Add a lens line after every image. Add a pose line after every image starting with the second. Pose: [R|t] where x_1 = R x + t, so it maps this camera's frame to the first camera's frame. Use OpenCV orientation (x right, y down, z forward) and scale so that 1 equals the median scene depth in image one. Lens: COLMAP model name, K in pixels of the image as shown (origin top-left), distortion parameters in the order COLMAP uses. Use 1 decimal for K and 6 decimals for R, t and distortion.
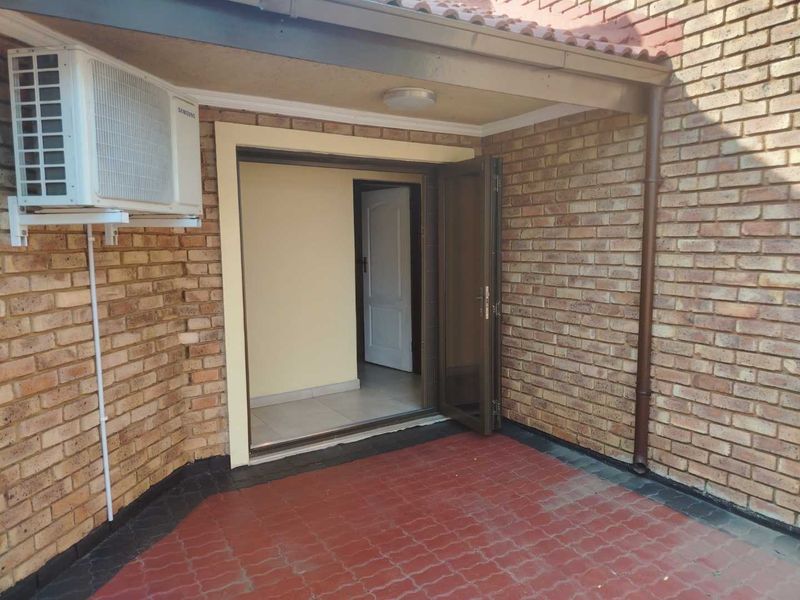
lens RADIAL K [[562.5, 0, 400.6], [0, 562.5, 294.2], [0, 0, 1]] dist [0.070292, -0.099248]
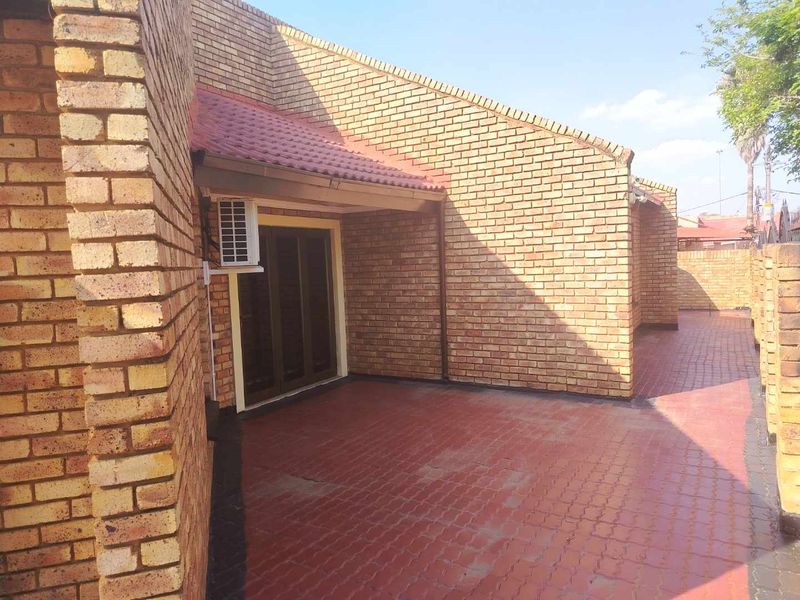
lens RADIAL K [[562.5, 0, 400.6], [0, 562.5, 294.2], [0, 0, 1]] dist [0.070292, -0.099248]
pose [[0.888877, -0.051698, 0.455219, -0.657733], [0.074009, 0.996766, -0.031313, 0.046534], [-0.452128, 0.061523, 0.889829, -0.794404]]
